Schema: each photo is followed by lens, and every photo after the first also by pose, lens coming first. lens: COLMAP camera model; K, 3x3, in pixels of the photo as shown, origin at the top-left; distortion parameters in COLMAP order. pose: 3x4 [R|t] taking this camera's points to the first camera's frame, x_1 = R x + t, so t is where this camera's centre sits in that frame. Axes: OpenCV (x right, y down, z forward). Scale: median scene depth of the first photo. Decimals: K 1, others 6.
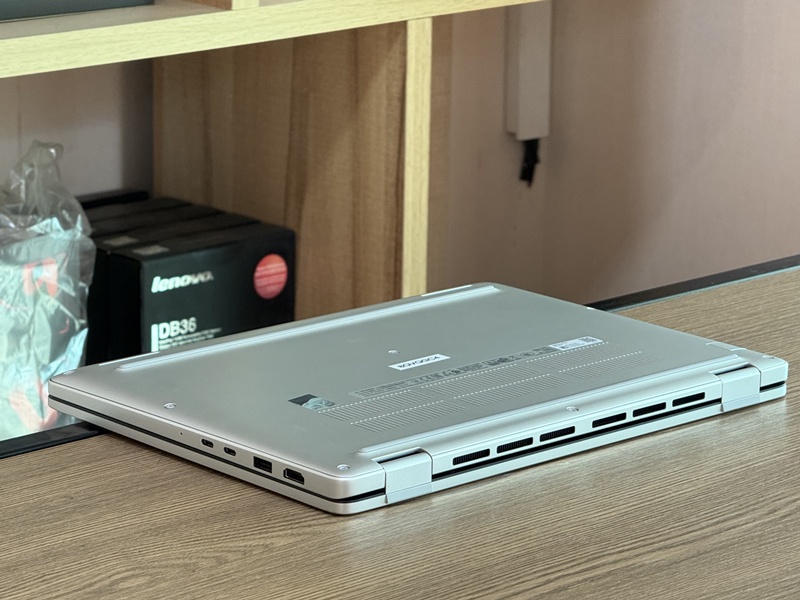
lens RADIAL K [[3341.8, 0, 421.0], [0, 3341.8, 307.5], [0, 0, 1]] dist [0.387459, 0.000000]
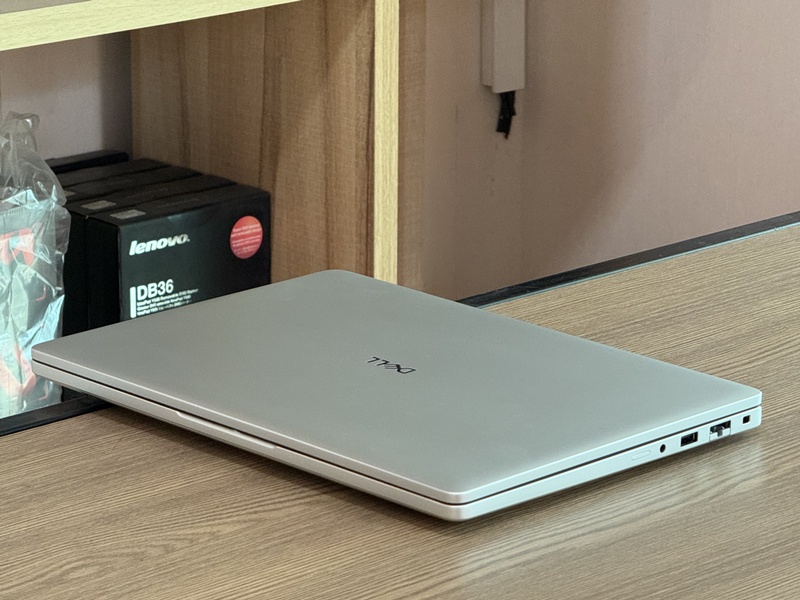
lens RADIAL K [[3341.8, 0, 406.0], [0, 3341.8, 300.5], [0, 0, 1]] dist [0.387459, 0.000000]
pose [[0.999881, -0.010480, -0.011312, 0.016924], [0.010772, 0.999604, 0.026005, -0.017771], [0.011035, -0.026124, 0.999598, -0.025922]]
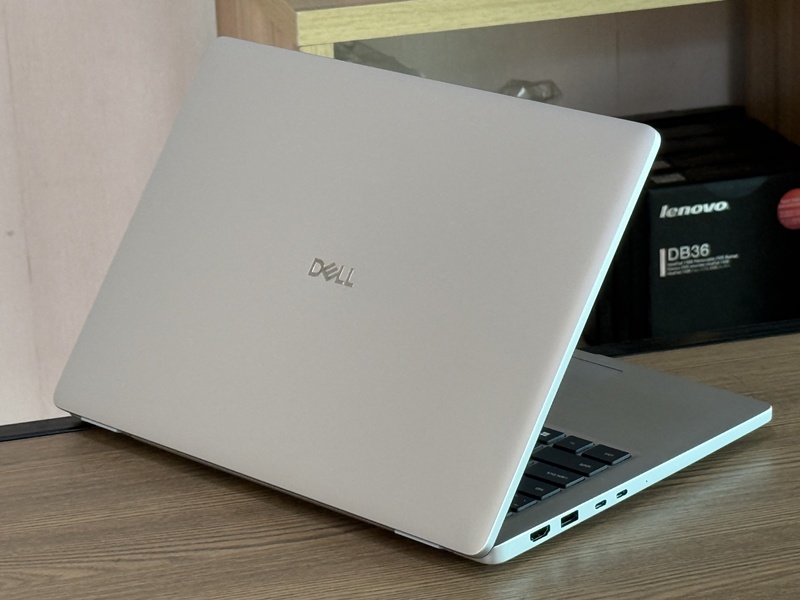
lens RADIAL K [[2957.9, 0, 399.5], [0, 2957.9, 298.2], [0, 0, 1]] dist [0.173426, 0.000000]
pose [[0.876703, 0.109818, -0.468328, 0.315616], [-0.064839, 0.991685, 0.111163, -0.085181], [0.476641, -0.067091, 0.876534, 0.135689]]
